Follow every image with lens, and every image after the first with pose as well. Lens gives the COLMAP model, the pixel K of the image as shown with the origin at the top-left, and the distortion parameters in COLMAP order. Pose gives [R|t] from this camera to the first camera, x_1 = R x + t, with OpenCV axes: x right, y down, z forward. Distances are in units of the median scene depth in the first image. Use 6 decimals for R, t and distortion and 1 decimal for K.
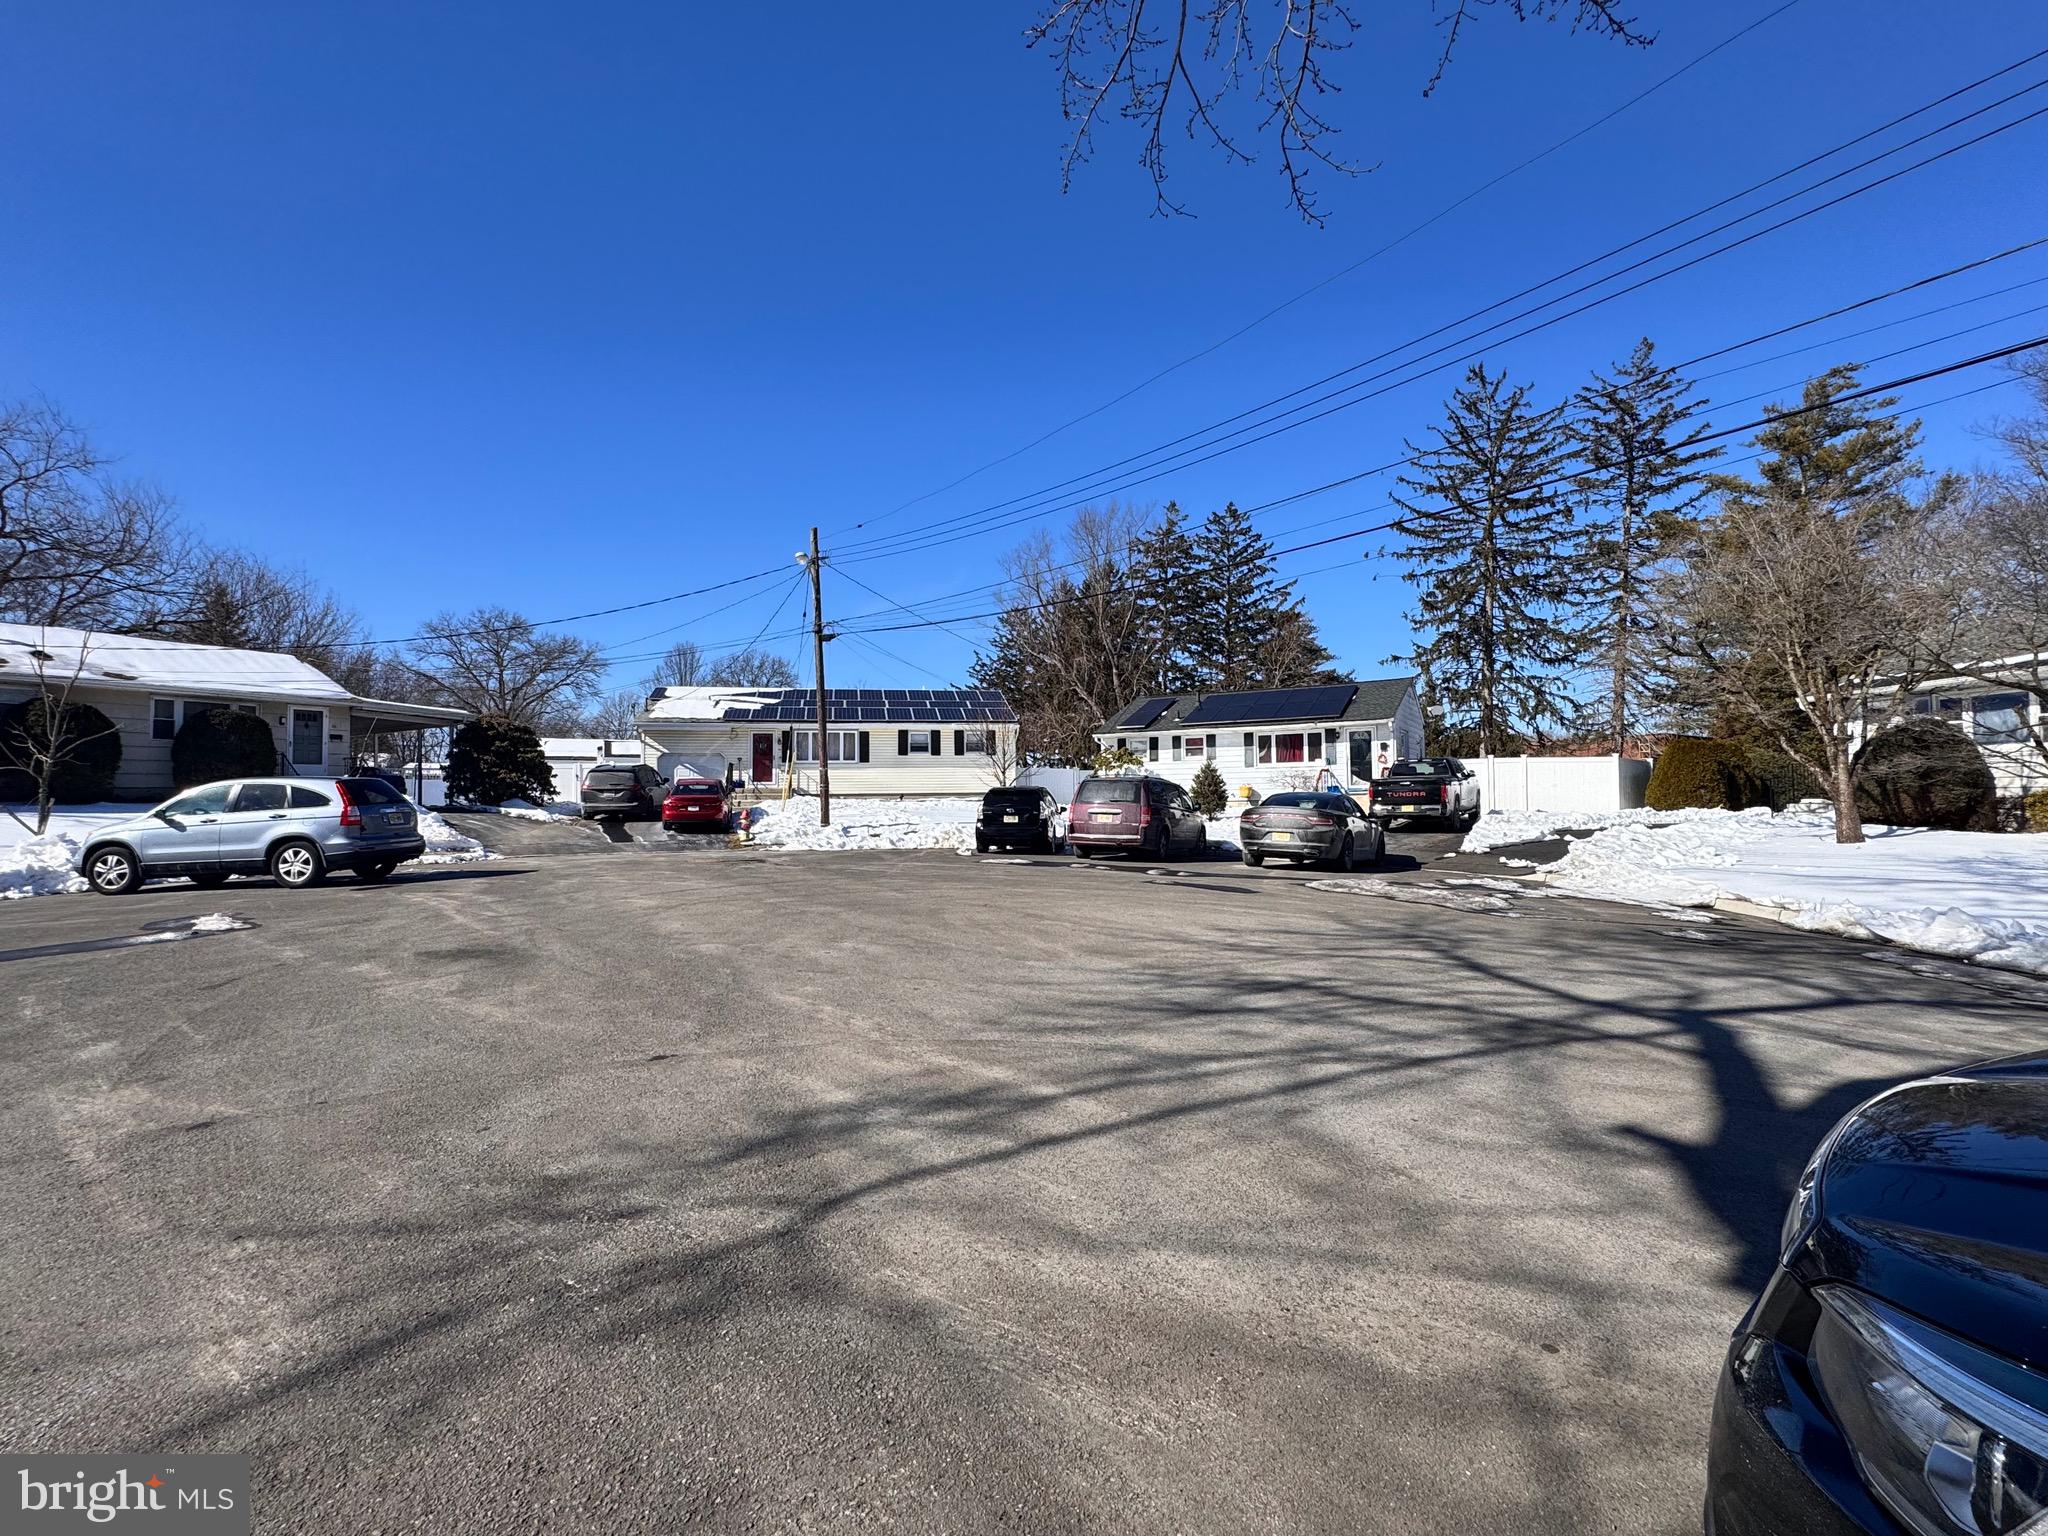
lens RADIAL K [[934.0, 0, 1029.5], [0, 934.0, 766.3], [0, 0, 1]] dist [0.000944, 0.000035]
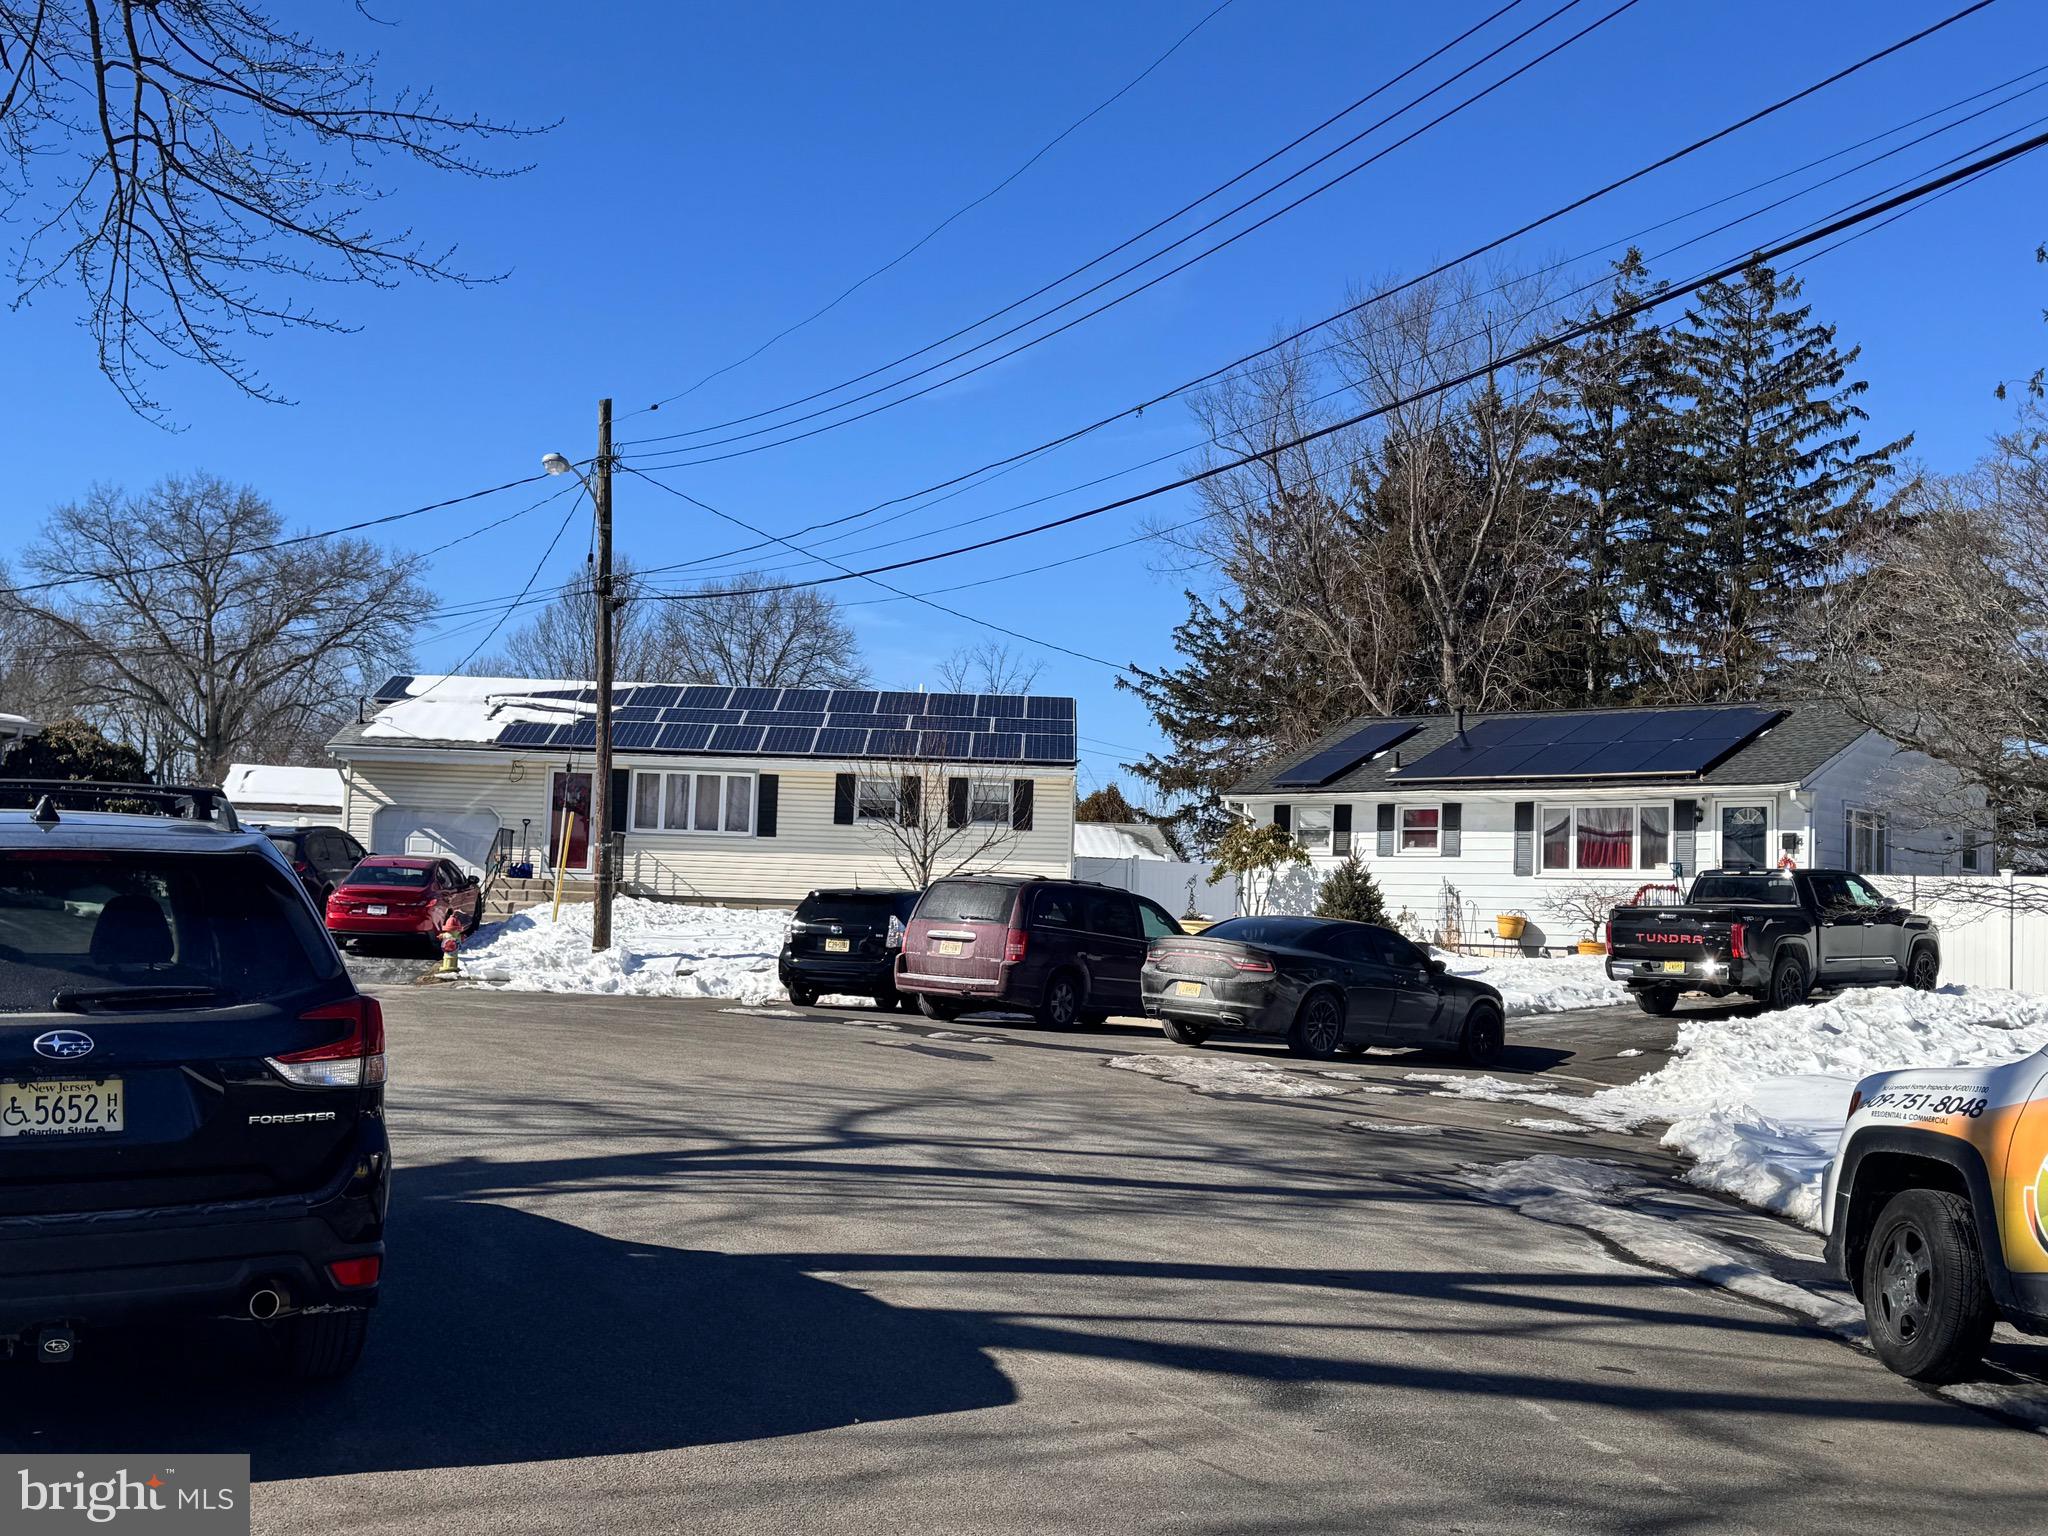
lens RADIAL K [[2338.7, 0, 1024.0], [0, 2338.7, 768.0], [0, 0, 1]] dist [0.178780, -0.292639]
pose [[0.978580, 0.029124, -0.203798, 0.219717], [-0.036566, 0.998791, -0.032844, -0.004656], [0.202595, 0.039592, 0.978462, -0.211247]]
